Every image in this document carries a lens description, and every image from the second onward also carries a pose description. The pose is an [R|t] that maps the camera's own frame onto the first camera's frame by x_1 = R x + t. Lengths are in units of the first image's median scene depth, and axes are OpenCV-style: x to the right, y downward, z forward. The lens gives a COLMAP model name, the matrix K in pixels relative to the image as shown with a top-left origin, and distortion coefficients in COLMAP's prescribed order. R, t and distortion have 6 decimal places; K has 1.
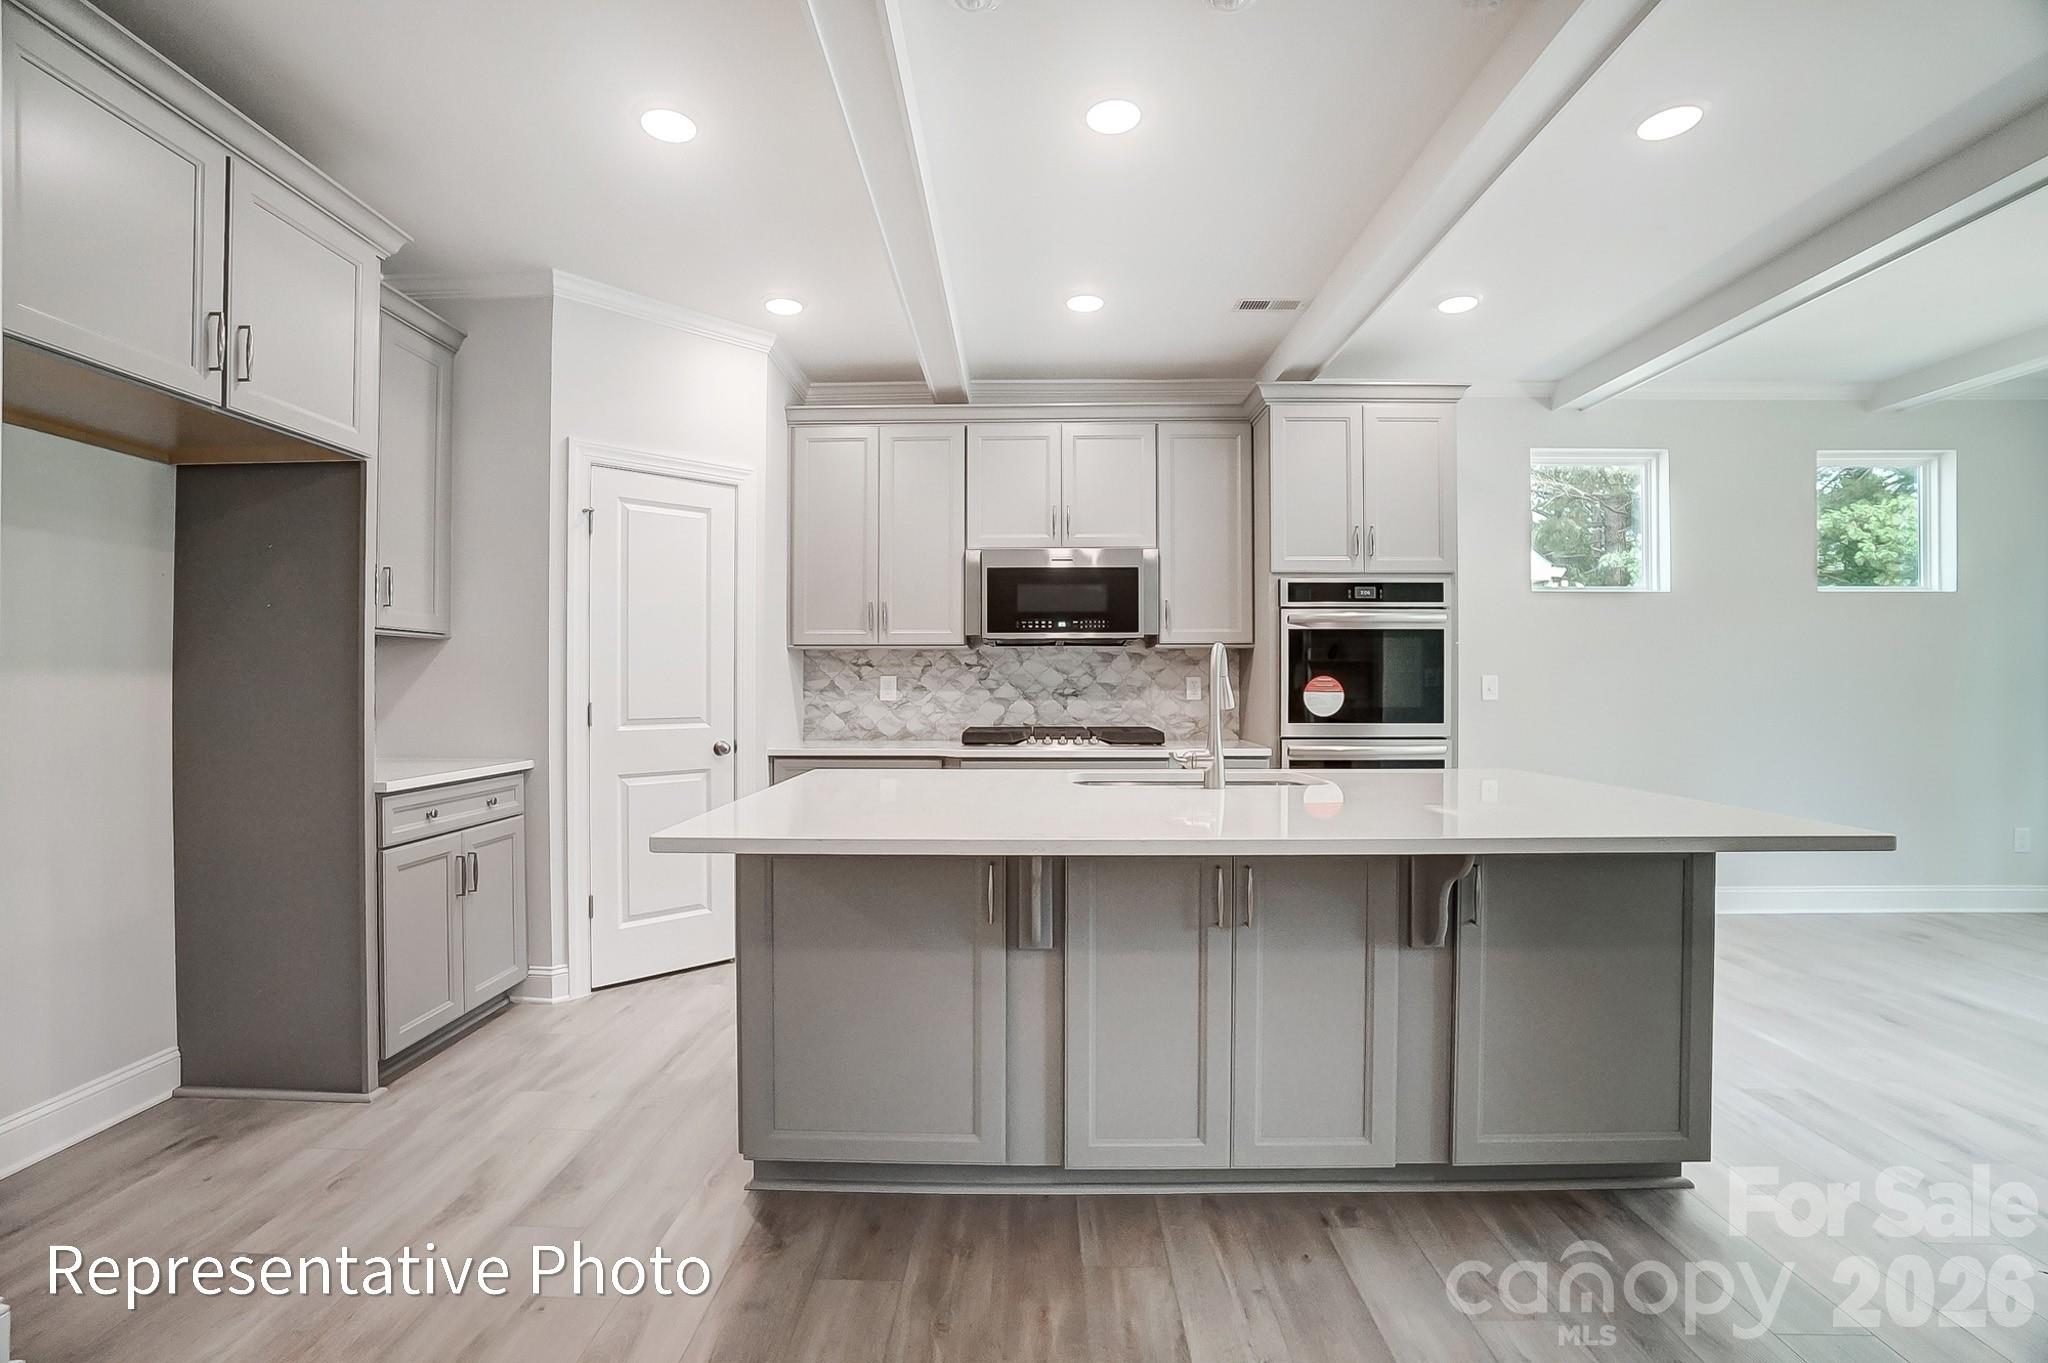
lens RADIAL K [[901.7, 0, 995.7], [0, 901.7, 682.7], [0, 0, 1]] dist [-0.067391, 0.029767]
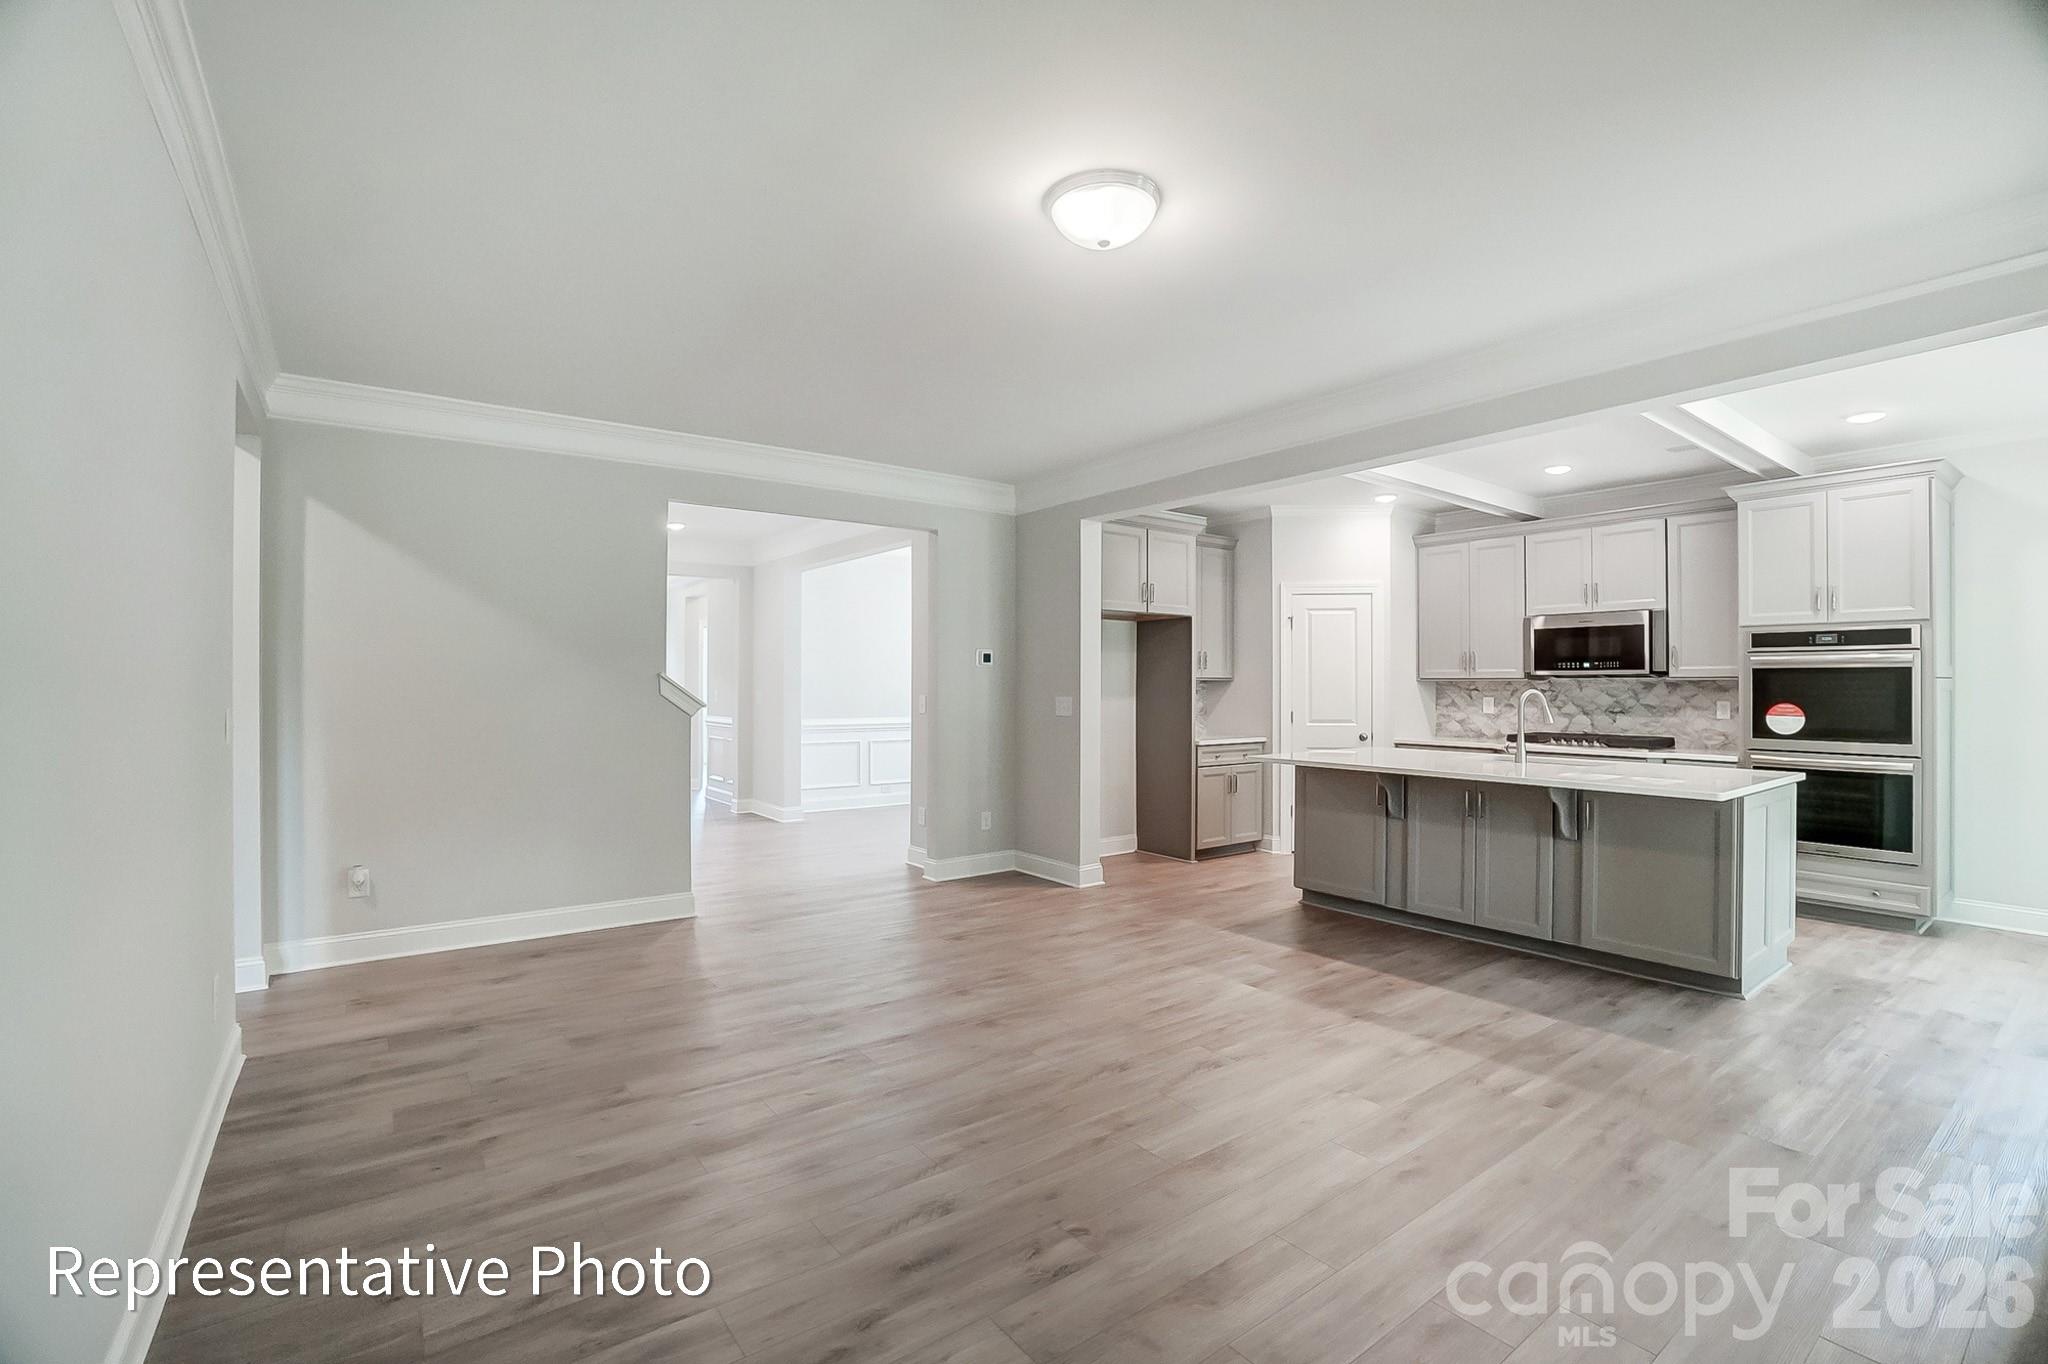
lens RADIAL K [[888.0, 0, 1018.4], [0, 888.0, 680.1], [0, 0, 1]] dist [-0.072014, 0.026689]
pose [[0.621939, -0.001172, -0.783065, 0.589294], [-0.001945, 0.999993, -0.003041, -0.032835], [0.783063, 0.003414, 0.621932, -0.600475]]
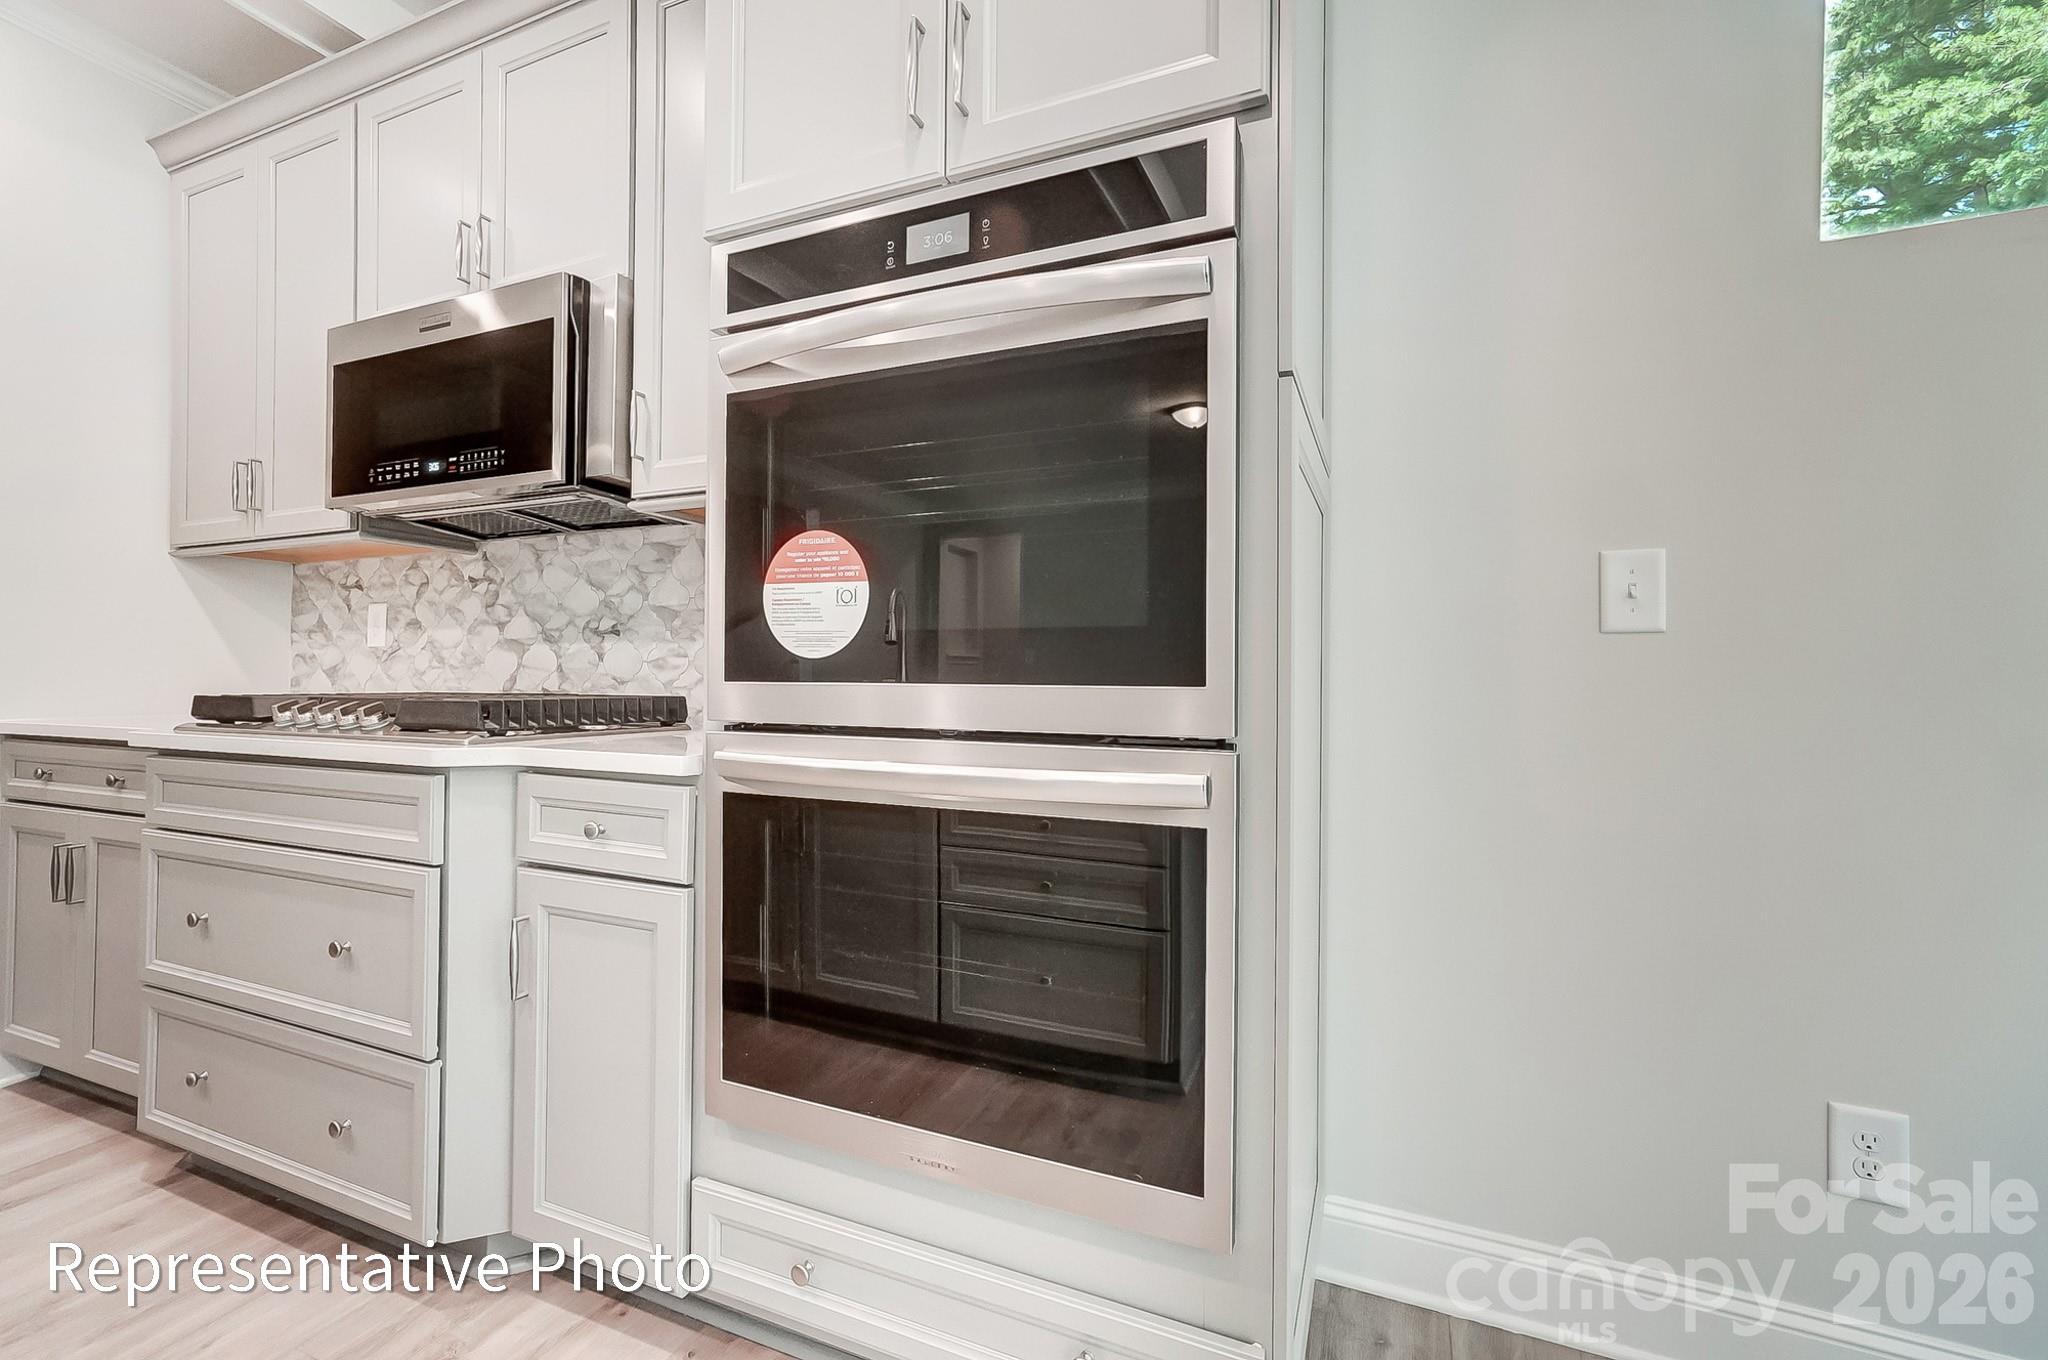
lens RADIAL K [[882.7, 0, 990.9], [0, 882.7, 671.2], [0, 0, 1]] dist [-0.031076, 0.024709]
pose [[0.926801, 0.002886, -0.375542, 0.492305], [-0.005972, 0.999957, -0.007054, 0.039971], [0.375505, 0.008780, 0.926779, 0.672896]]
